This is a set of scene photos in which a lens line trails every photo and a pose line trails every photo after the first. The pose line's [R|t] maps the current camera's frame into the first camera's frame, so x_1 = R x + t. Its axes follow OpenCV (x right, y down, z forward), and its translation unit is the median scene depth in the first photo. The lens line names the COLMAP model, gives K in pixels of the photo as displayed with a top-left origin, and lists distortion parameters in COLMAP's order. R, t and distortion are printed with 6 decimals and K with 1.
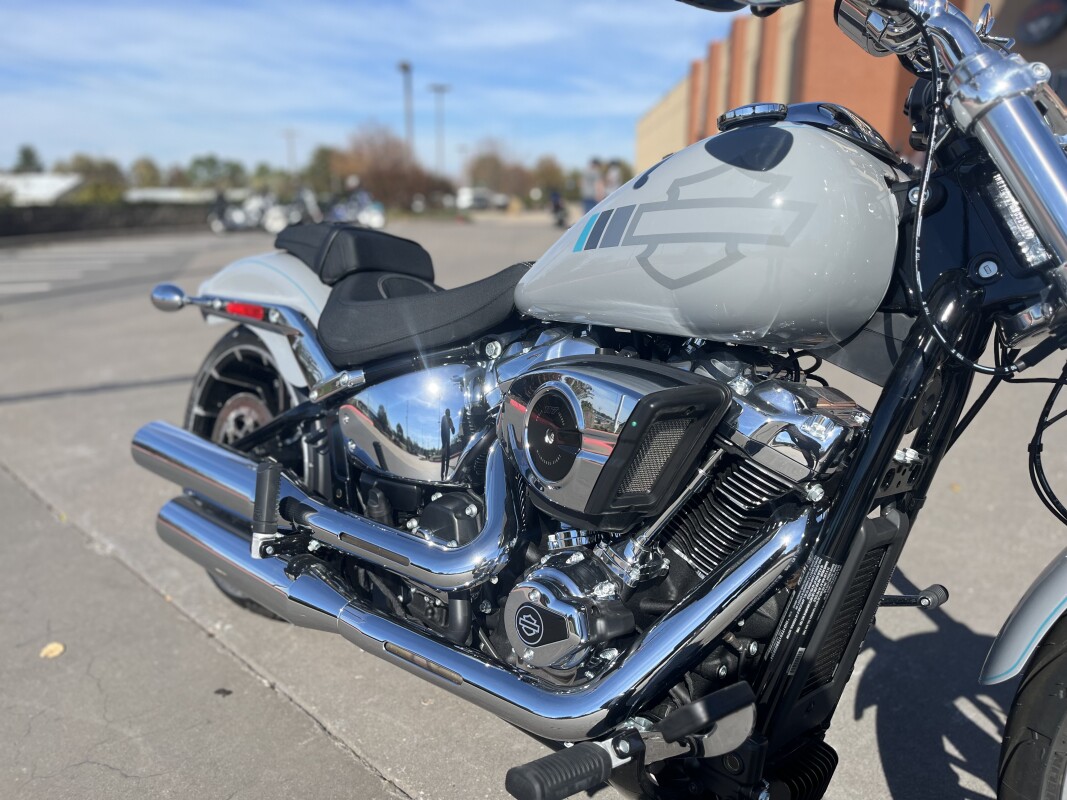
lens RADIAL K [[822.4, 0, 530.2], [0, 822.4, 422.7], [0, 0, 1]] dist [0.010493, -0.002182]
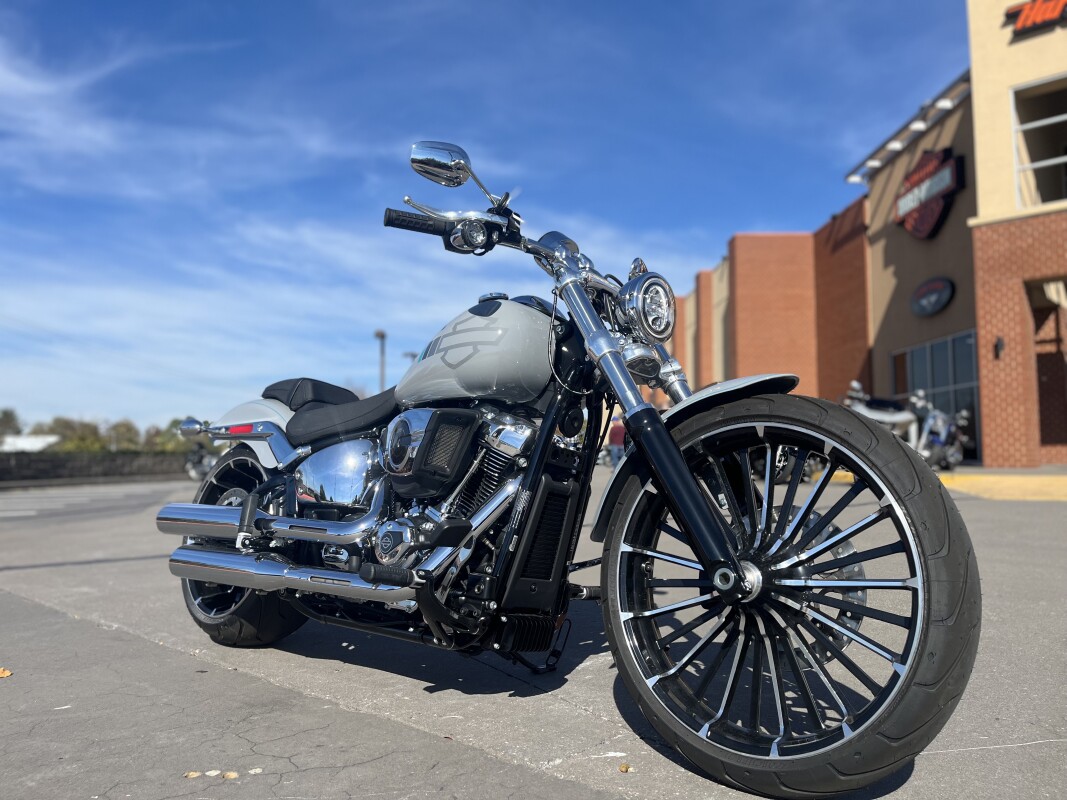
lens RADIAL K [[893.4, 0, 533.5], [0, 893.4, 400.0], [0, 0, 1]] dist [0.002638, -0.016404]
pose [[0.999754, -0.002066, 0.022079, 0.205227], [0.009445, 0.940498, -0.339668, 0.444912], [-0.020063, 0.339793, 0.940286, -0.740904]]
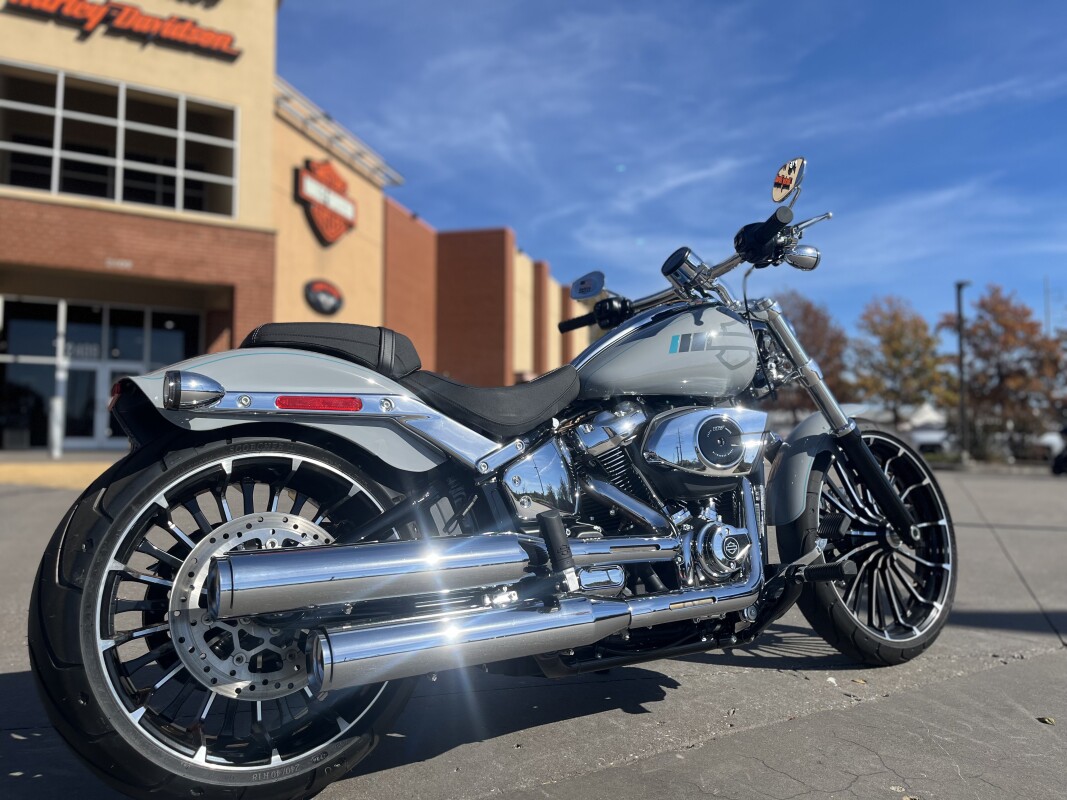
lens RADIAL K [[879.6, 0, 533.5], [0, 879.6, 400.0], [0, 0, 1]] dist [0.007275, -0.009999]
pose [[0.172898, 0.054140, 0.983451, -1.383868], [0.260429, 0.960439, -0.098659, 0.006166], [-0.949886, 0.273177, 0.151959, 0.725039]]
